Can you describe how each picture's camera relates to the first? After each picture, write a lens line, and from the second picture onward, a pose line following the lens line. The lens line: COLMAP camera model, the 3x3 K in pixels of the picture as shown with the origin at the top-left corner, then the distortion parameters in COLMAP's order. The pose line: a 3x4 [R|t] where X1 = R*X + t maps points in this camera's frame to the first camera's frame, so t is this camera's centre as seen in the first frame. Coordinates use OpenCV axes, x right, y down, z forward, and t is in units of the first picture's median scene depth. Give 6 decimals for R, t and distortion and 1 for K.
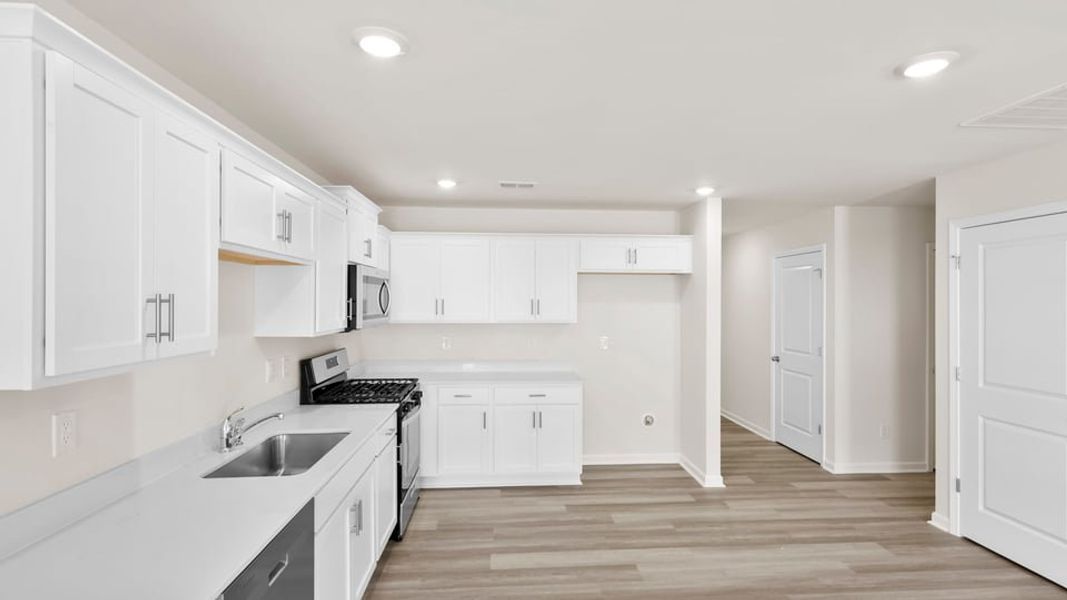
lens RADIAL K [[497.4, 0, 534.9], [0, 497.4, 305.4], [0, 0, 1]] dist [0.003339, -0.003212]
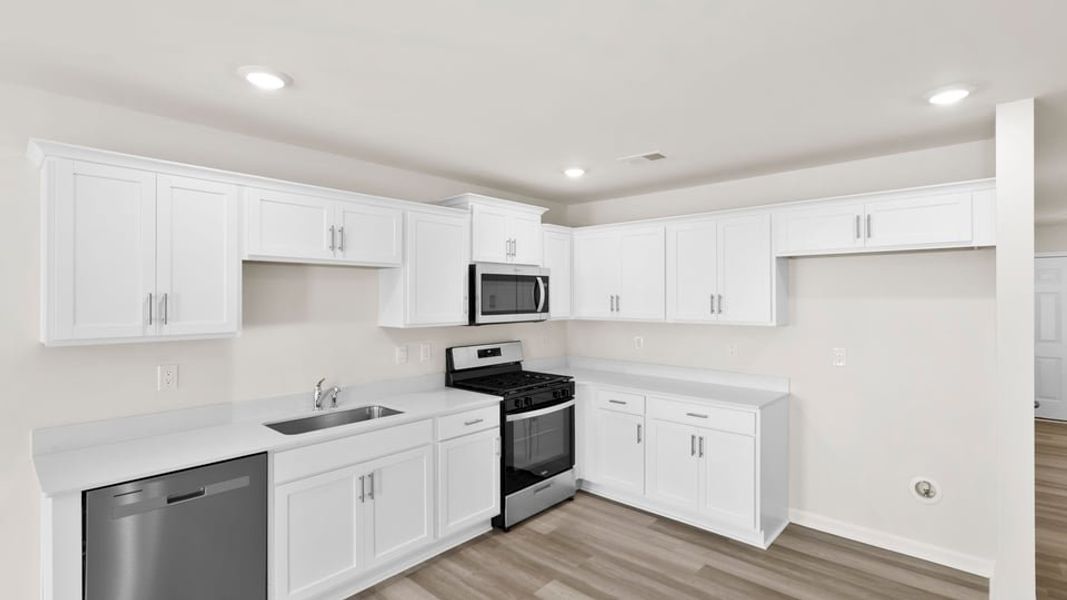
lens RADIAL K [[497.4, 0, 535.4], [0, 497.4, 298.5], [0, 0, 1]] dist [0.003339, -0.003212]
pose [[0.691850, -0.001363, -0.722040, 0.419287], [-0.002395, 0.999988, -0.004182, -0.001699], [0.722037, 0.004622, 0.691838, 0.277042]]
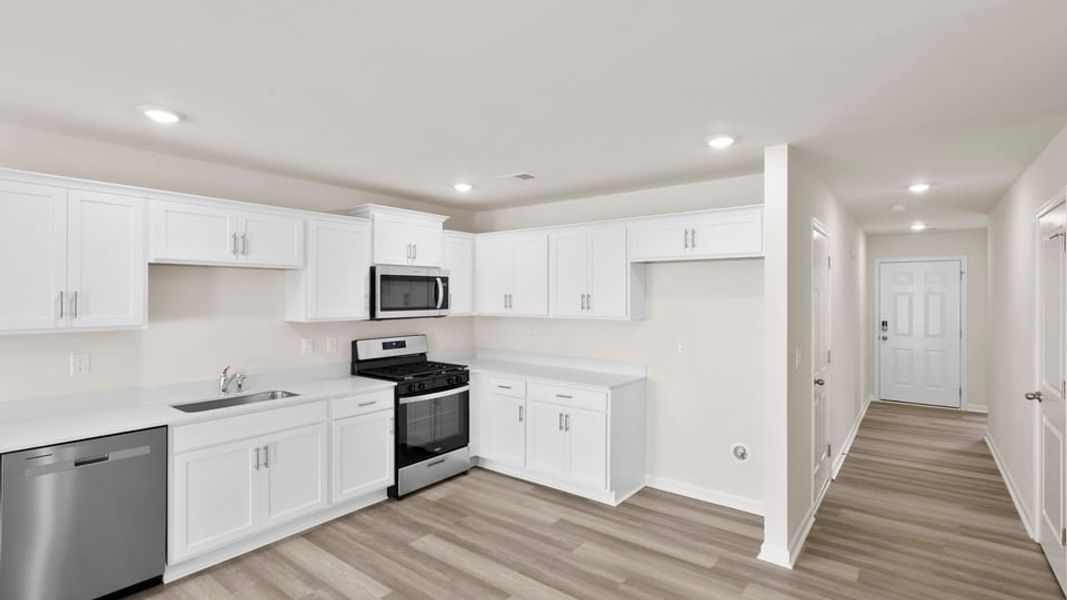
lens RADIAL K [[497.4, 0, 534.3], [0, 497.4, 297.0], [0, 0, 1]] dist [0.003339, -0.003212]
pose [[0.745336, 0.000944, -0.666689, 0.615032], [-0.004575, 0.999983, -0.003698, -0.001864], [0.666674, 0.005806, 0.745327, 0.277909]]
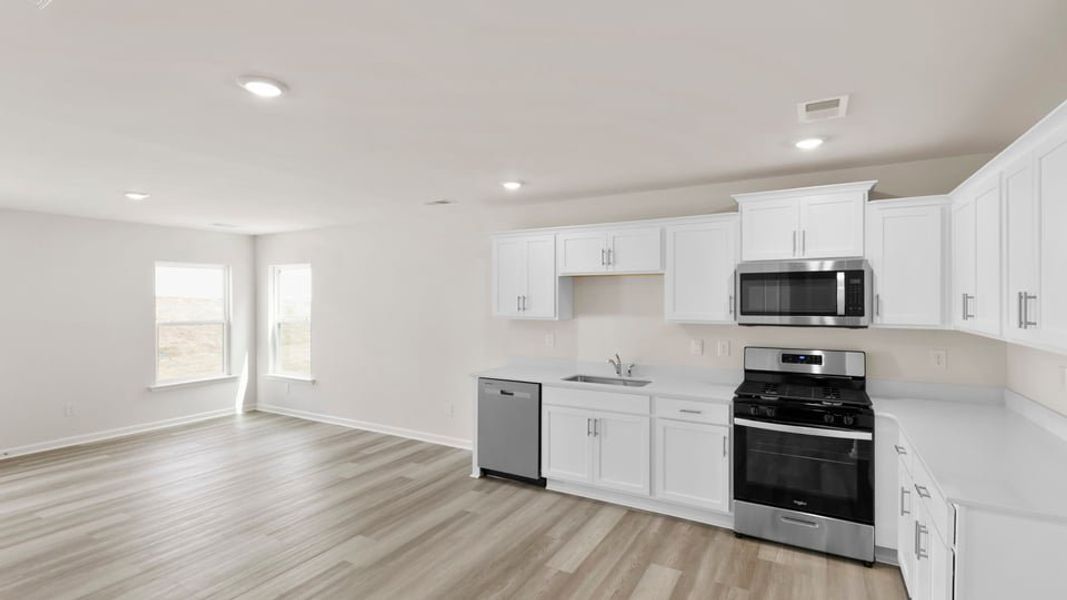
lens RADIAL K [[497.4, 0, 525.8], [0, 497.4, 300.3], [0, 0, 1]] dist [0.003339, -0.003212]
pose [[-0.570902, 0.002259, -0.821015, 0.653162], [-0.004198, 0.999975, 0.005670, -0.005312], [0.821008, 0.006683, -0.570878, 1.007519]]
